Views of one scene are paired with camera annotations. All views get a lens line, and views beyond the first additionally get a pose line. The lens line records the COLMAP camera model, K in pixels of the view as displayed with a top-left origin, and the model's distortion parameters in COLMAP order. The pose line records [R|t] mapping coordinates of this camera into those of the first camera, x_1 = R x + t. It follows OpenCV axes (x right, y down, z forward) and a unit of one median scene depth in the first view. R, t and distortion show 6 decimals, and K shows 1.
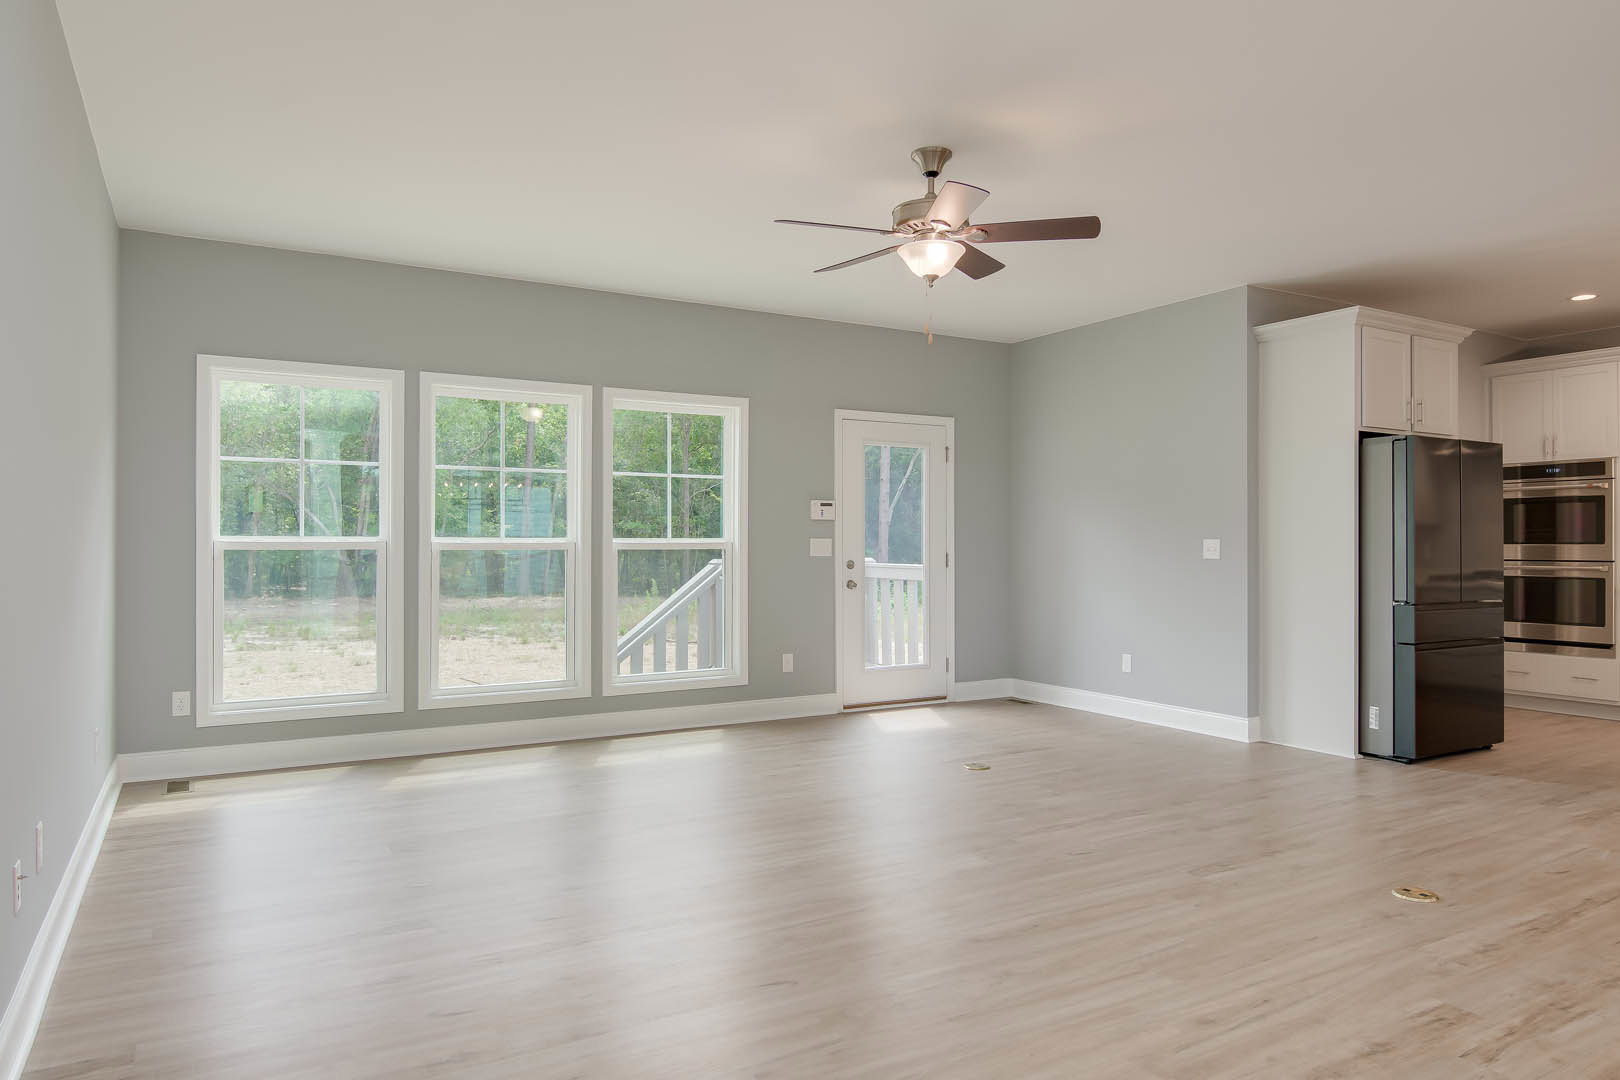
lens RADIAL K [[1034.4, 0, 821.6], [0, 1034.4, 540.6], [0, 0, 1]] dist [-0.009911, -0.004988]
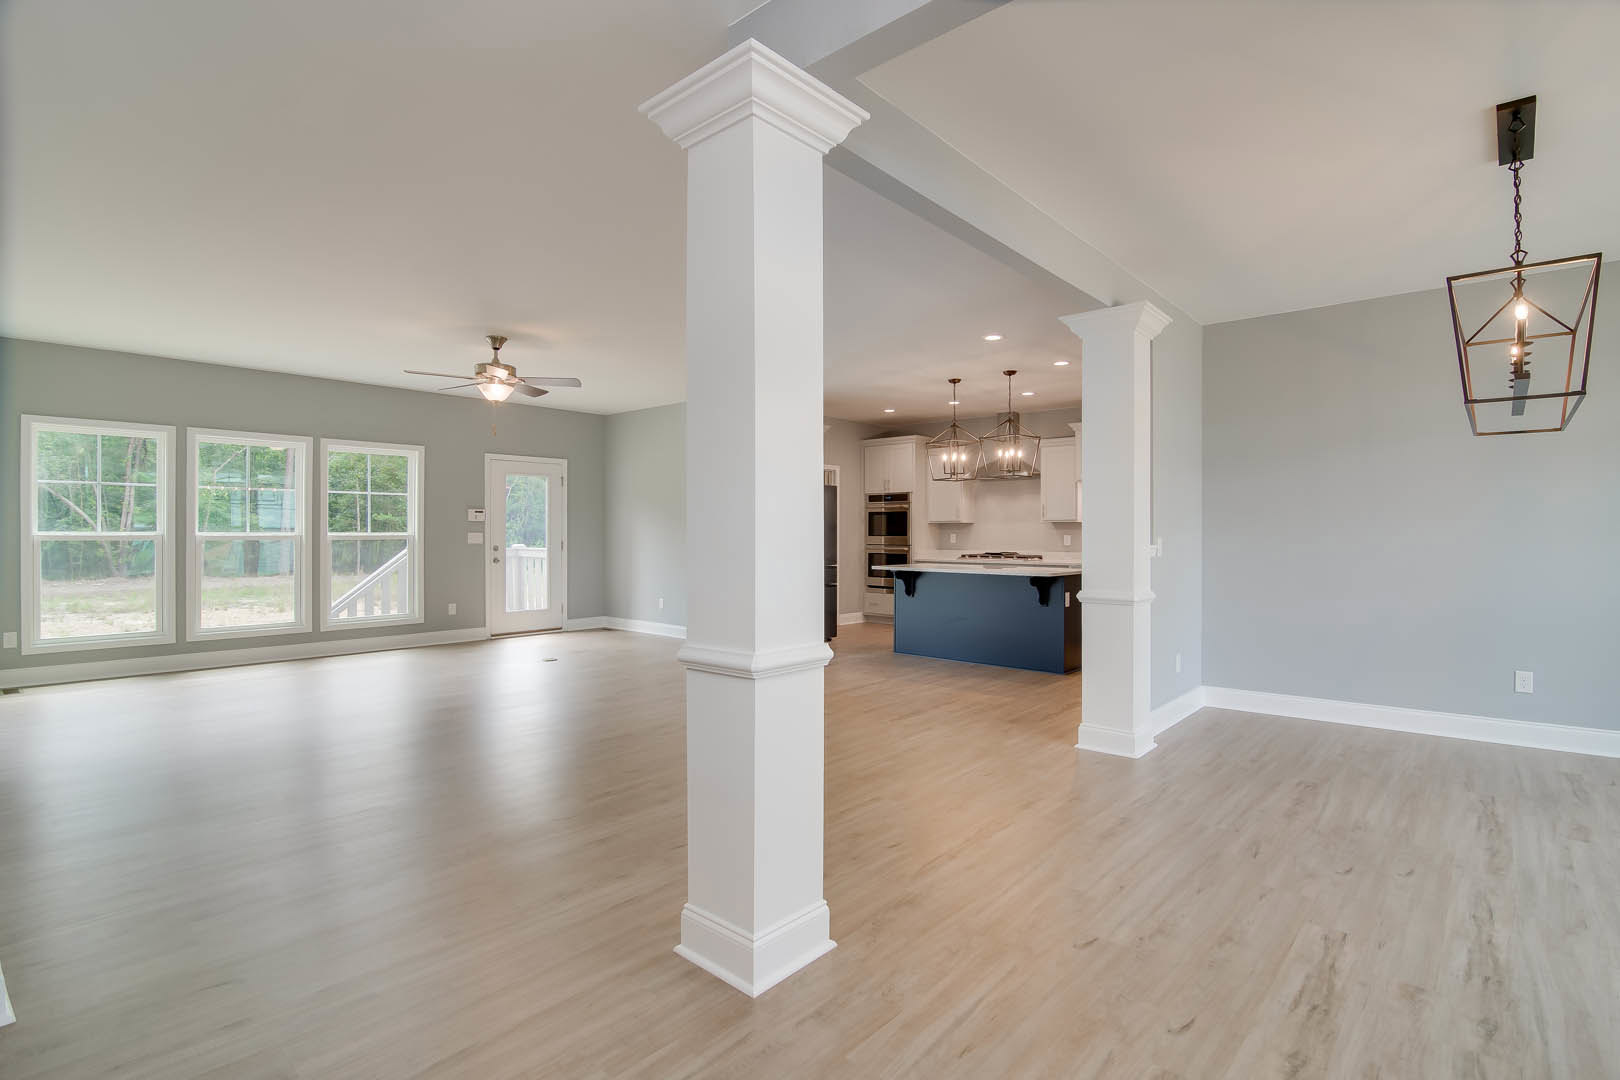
lens RADIAL K [[784.3, 0, 814.5], [0, 784.3, 536.0], [0, 0, 1]] dist [-0.023024, -0.003755]
pose [[0.950798, 0.000716, 0.309810, 0.138250], [-0.003124, 0.999969, 0.007276, -0.007758], [-0.309795, -0.007886, 0.950771, -0.367418]]
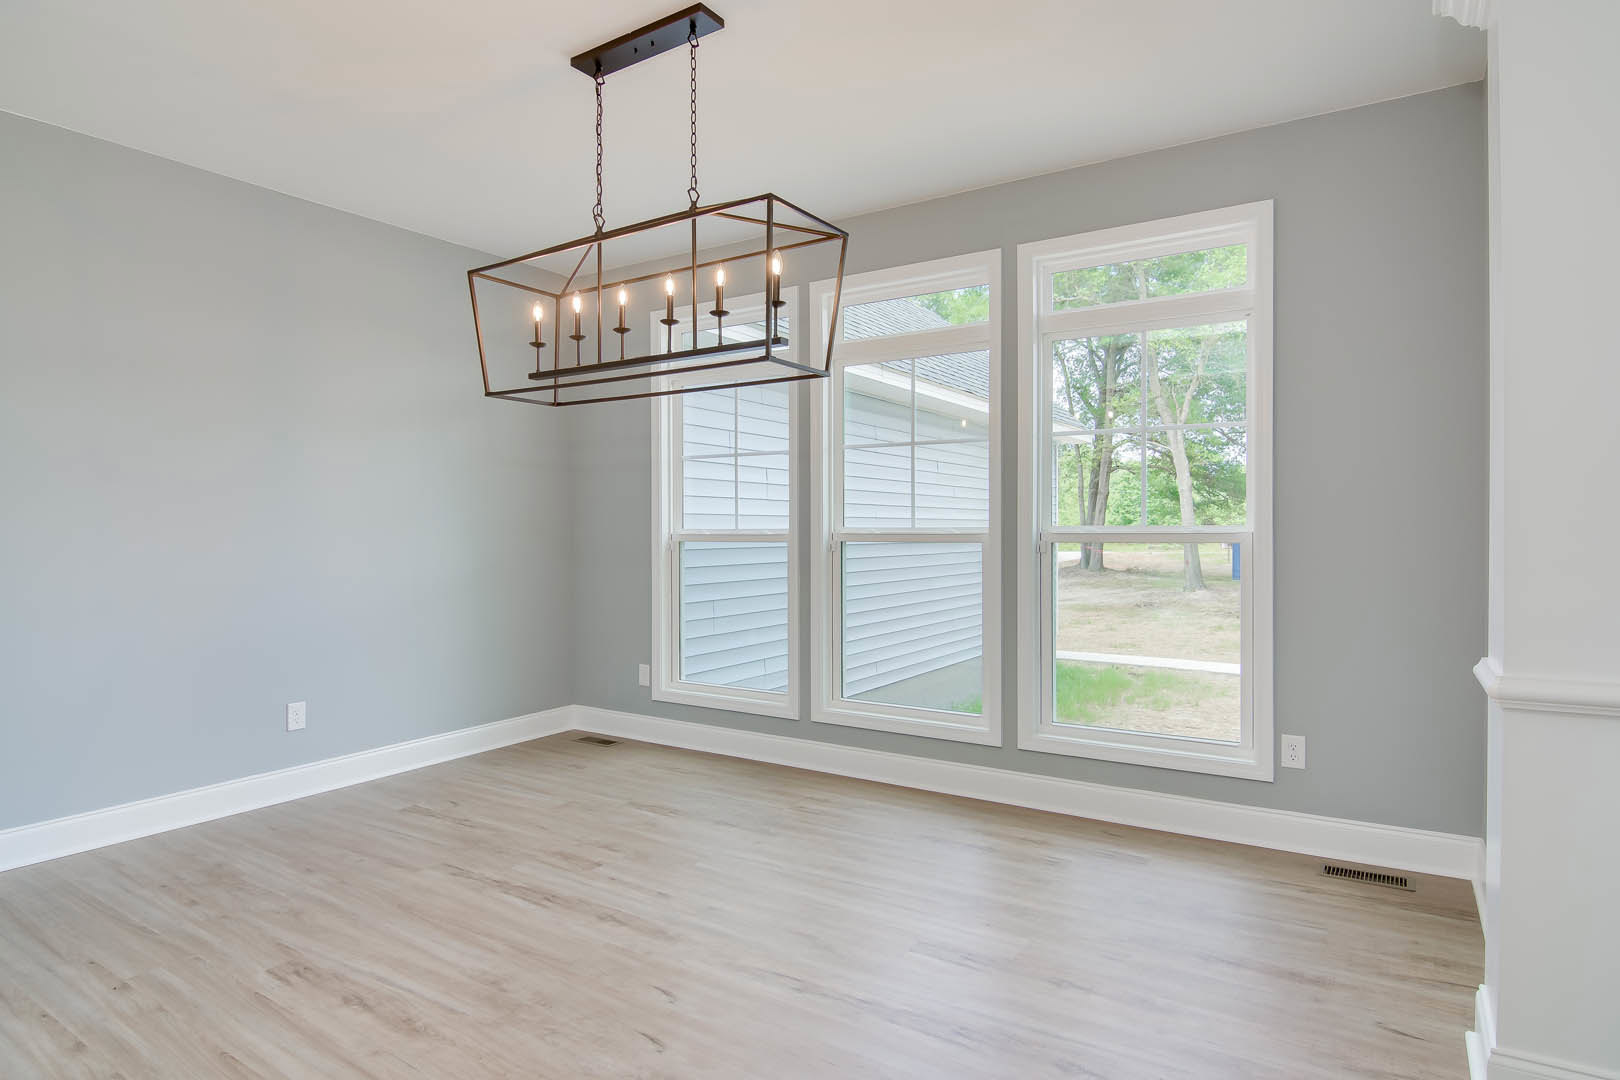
lens RADIAL K [[893.6, 0, 810.3], [0, 893.6, 525.5], [0, 0, 1]] dist [-0.002143, -0.003811]
pose [[-0.439169, 0.004657, 0.898393, 0.238576], [0.001226, 0.999989, -0.004584, -0.003530], [-0.898404, -0.000912, -0.439169, 0.043098]]
